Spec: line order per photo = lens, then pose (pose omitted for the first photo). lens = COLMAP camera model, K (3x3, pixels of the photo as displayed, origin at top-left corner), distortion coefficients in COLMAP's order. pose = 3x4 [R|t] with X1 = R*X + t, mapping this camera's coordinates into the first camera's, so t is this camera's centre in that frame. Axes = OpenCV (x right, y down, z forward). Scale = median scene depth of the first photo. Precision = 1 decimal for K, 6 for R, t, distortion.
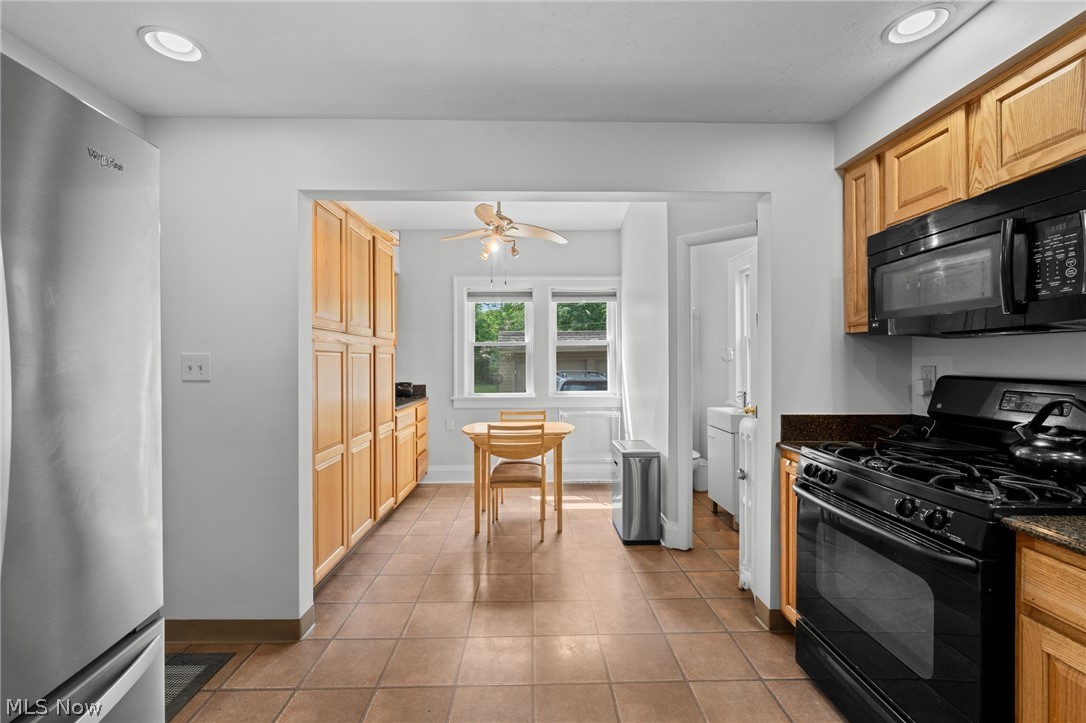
lens RADIAL K [[442.2, 0, 543.2], [0, 442.2, 359.9], [0, 0, 1]] dist [-0.000944, -0.000312]
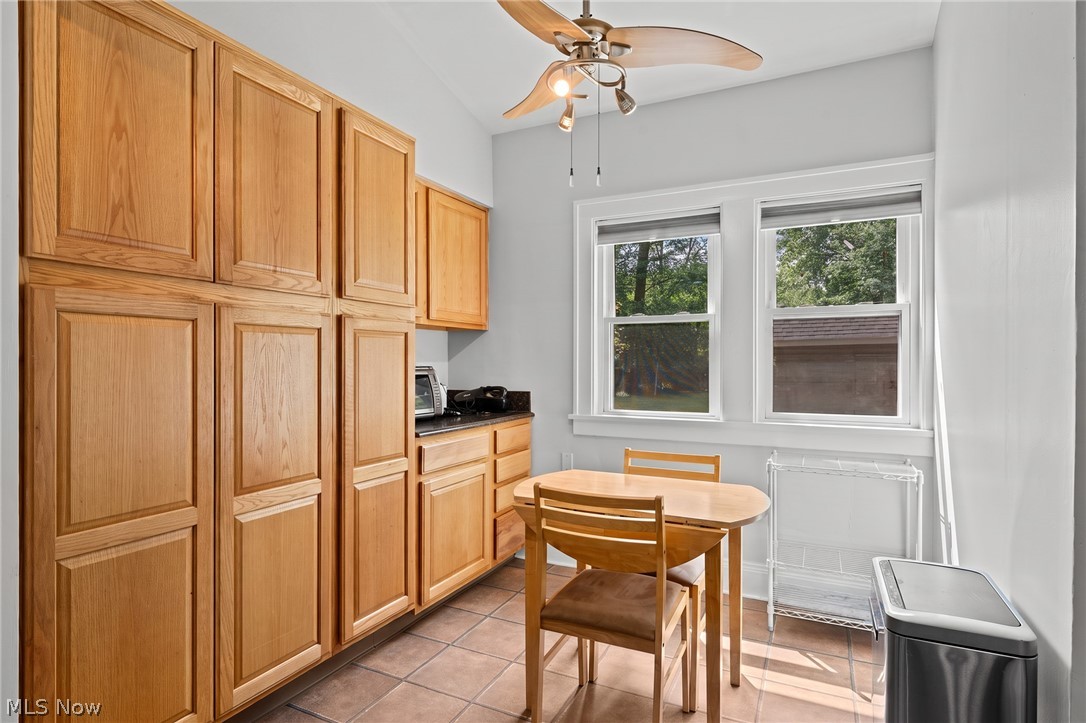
lens RADIAL K [[568.5, 0, 543.7], [0, 568.5, 363.5], [0, 0, 1]] dist [0.014508, -0.000111]
pose [[0.885786, 0.005806, -0.464057, 0.150236], [-0.003552, 0.999977, 0.005730, 0.021124], [0.464080, -0.003427, 0.885787, 0.503272]]
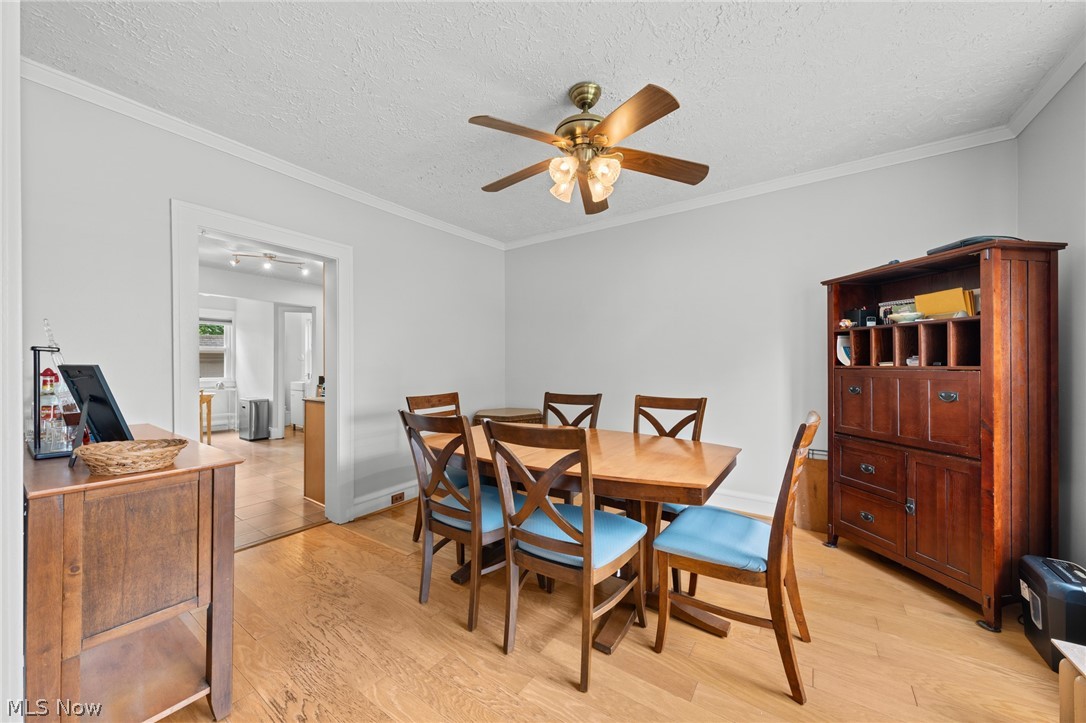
lens RADIAL K [[394.5, 0, 543.0], [0, 394.5, 361.5], [0, 0, 1]] dist [-0.000754, -0.000054]
pose [[0.587361, 0.008141, 0.809284, -0.557546], [-0.002556, 0.999963, -0.008204, 0.027166], [-0.809321, 0.002751, 0.587360, -1.353402]]
